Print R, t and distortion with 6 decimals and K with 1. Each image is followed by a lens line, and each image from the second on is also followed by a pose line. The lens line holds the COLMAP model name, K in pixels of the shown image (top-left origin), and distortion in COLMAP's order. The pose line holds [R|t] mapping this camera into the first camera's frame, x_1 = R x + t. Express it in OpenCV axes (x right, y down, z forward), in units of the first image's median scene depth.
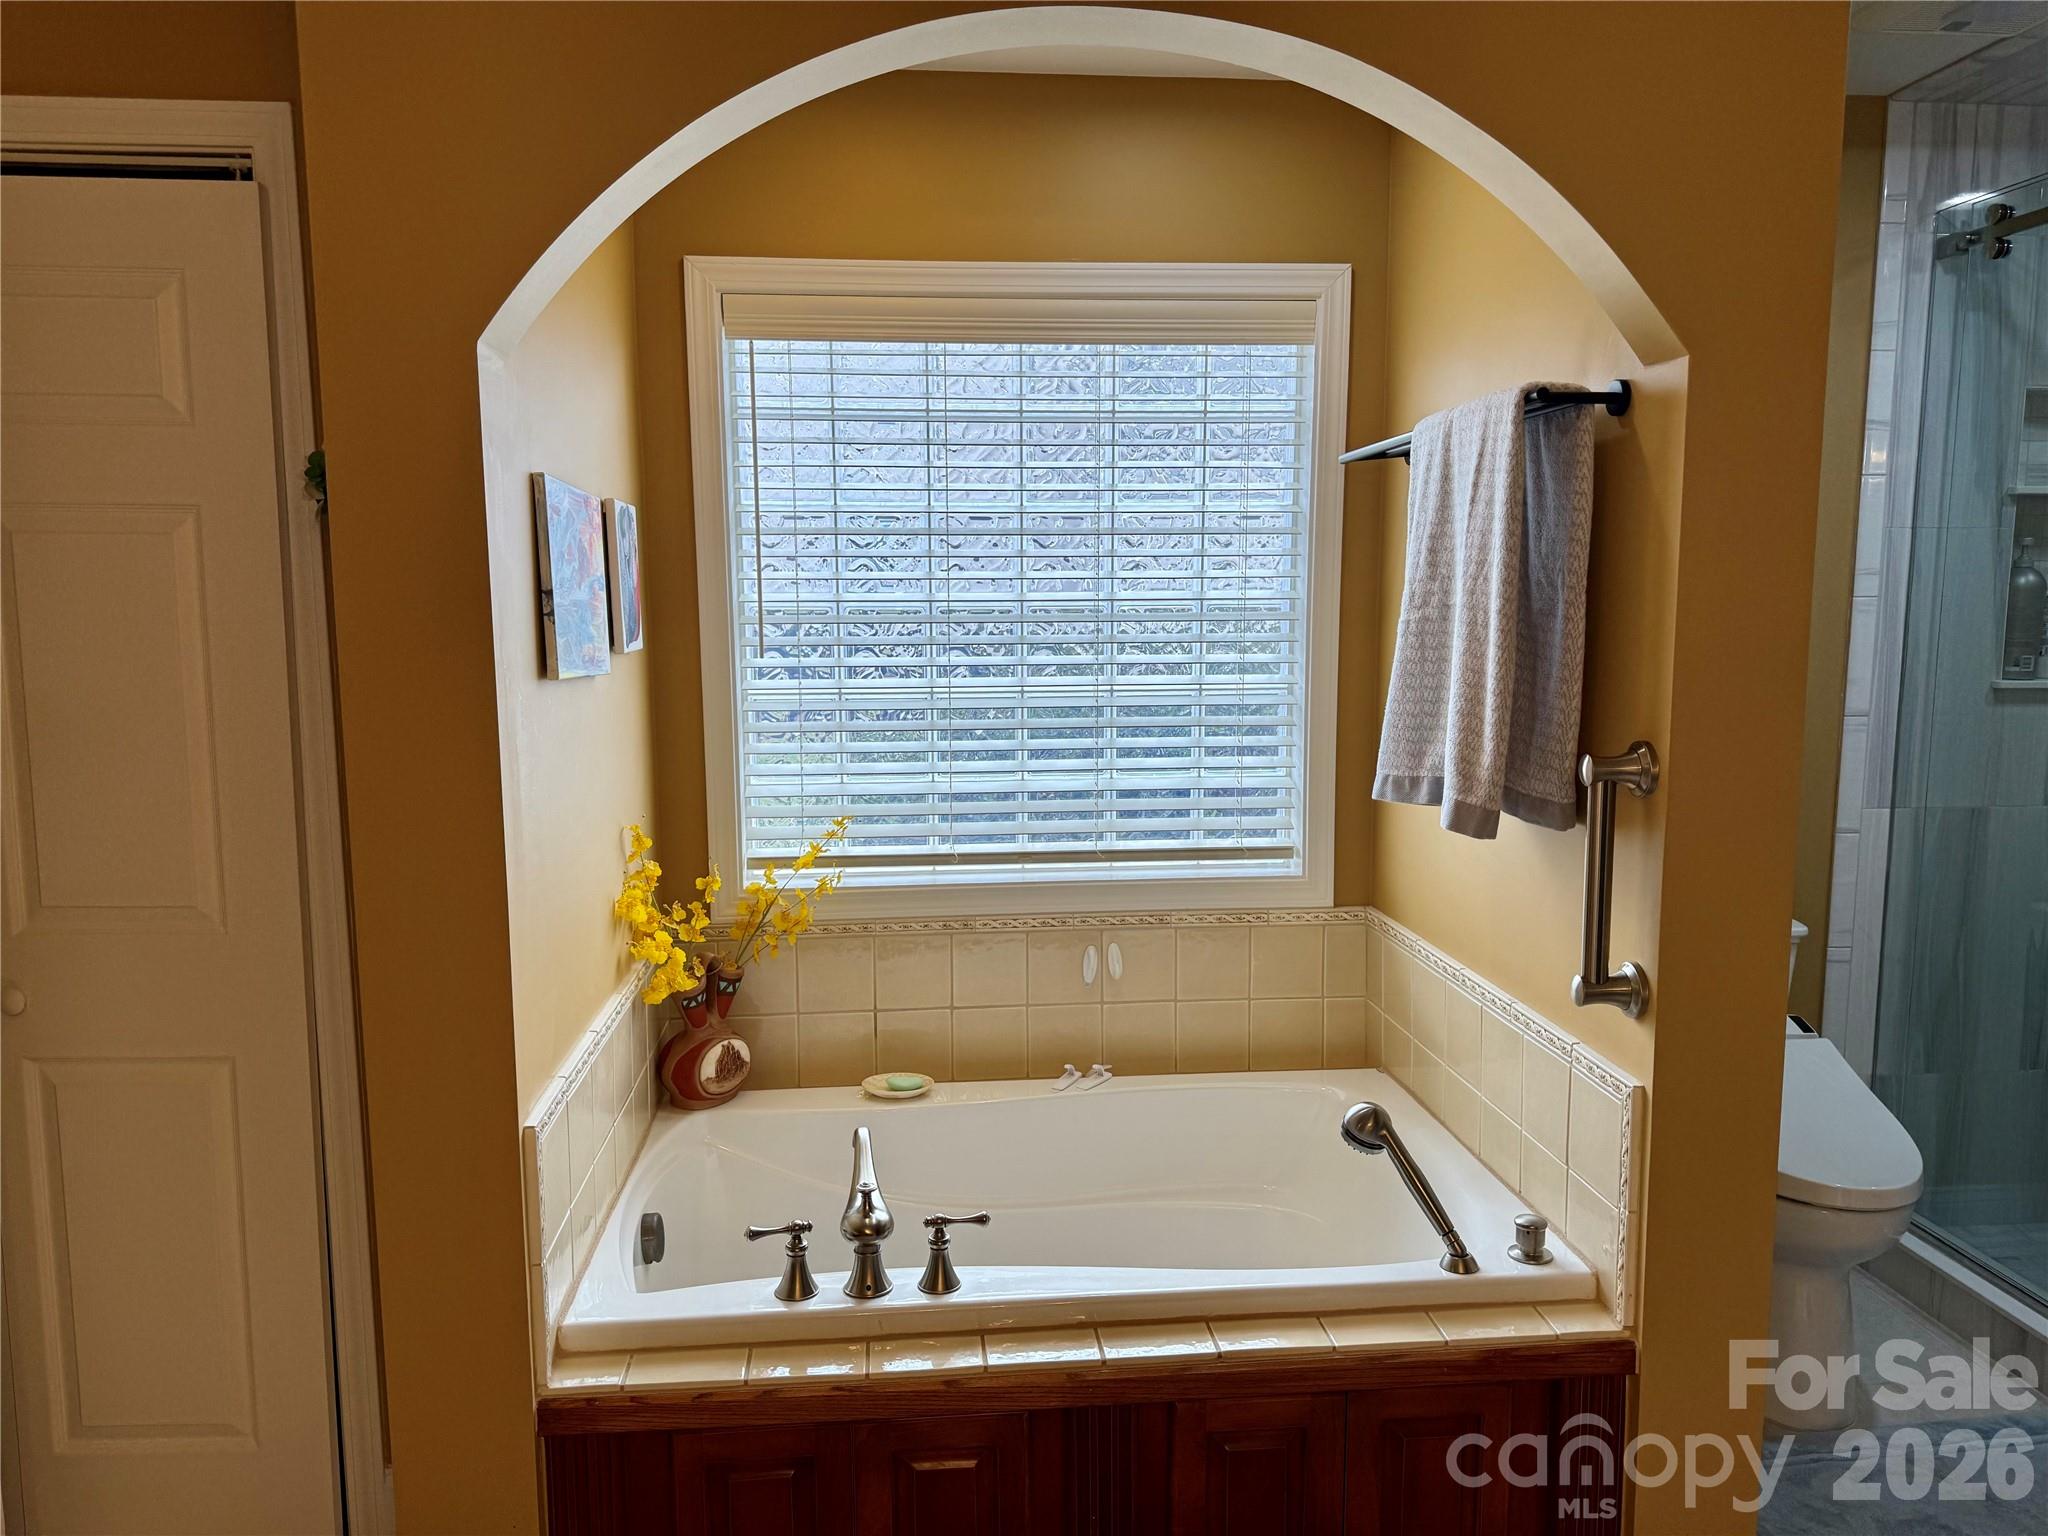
lens RADIAL K [[1415.9, 0, 1017.9], [0, 1415.9, 770.0], [0, 0, 1]] dist [0.063182, -0.082177]
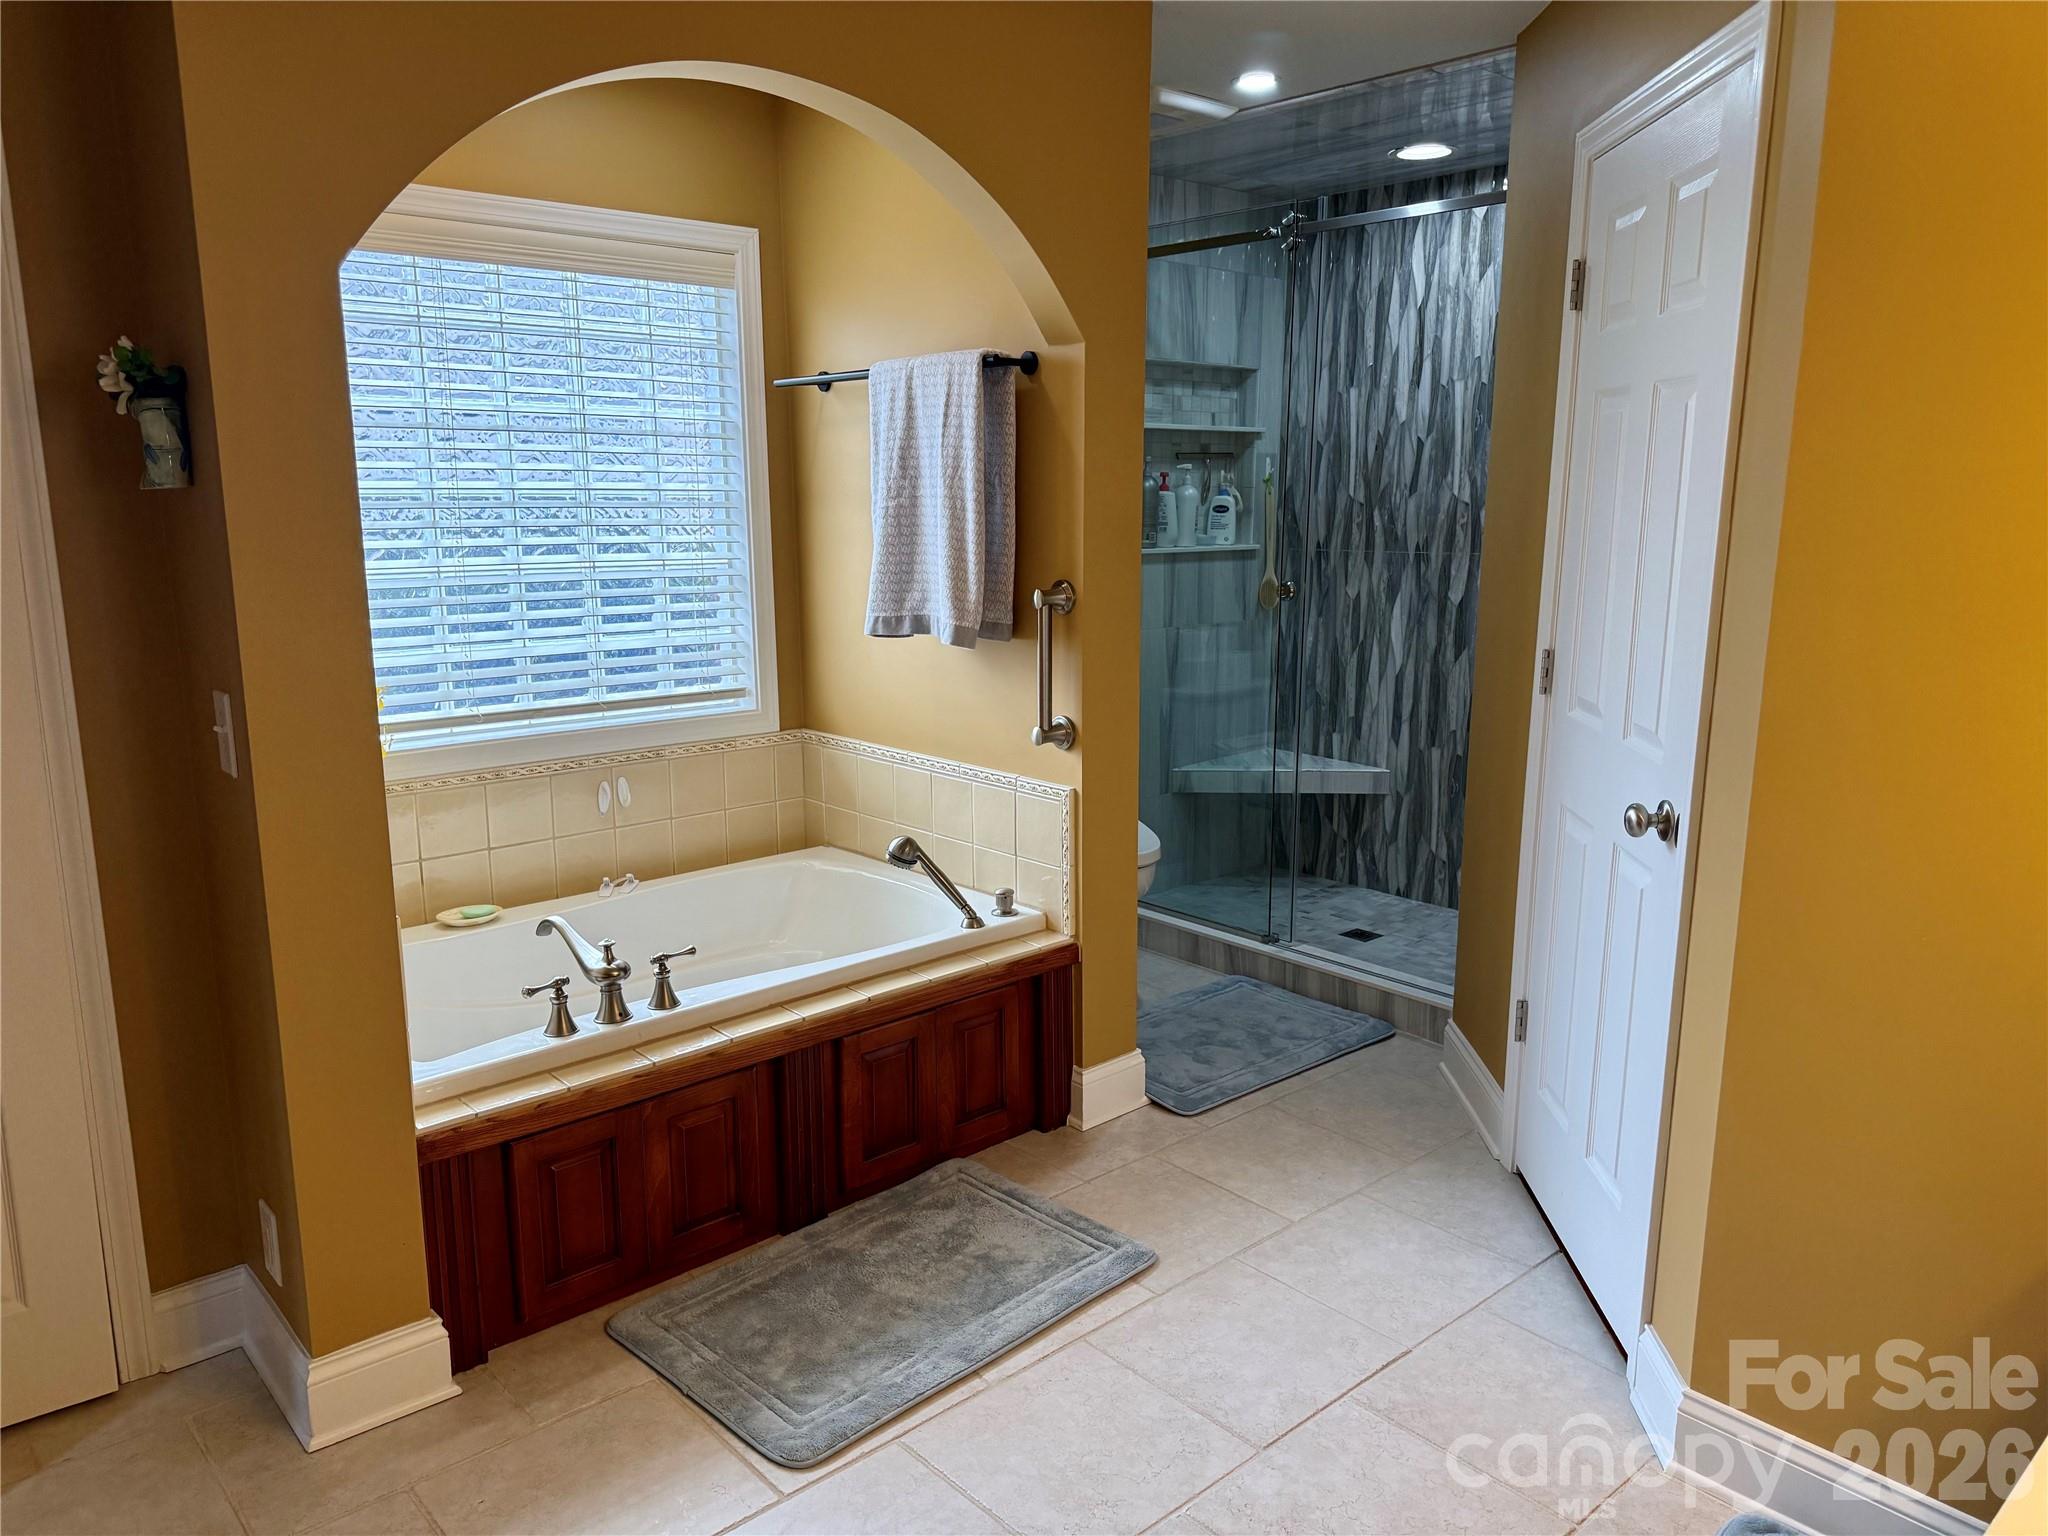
lens RADIAL K [[1415.9, 0, 1020.7], [0, 1415.9, 778.0], [0, 0, 1]] dist [0.063182, -0.082177]
pose [[0.795542, -0.111568, 0.595538, -0.549403], [0.068683, 0.993171, 0.094310, 0.044947], [-0.601993, -0.034124, 0.797772, -0.256794]]
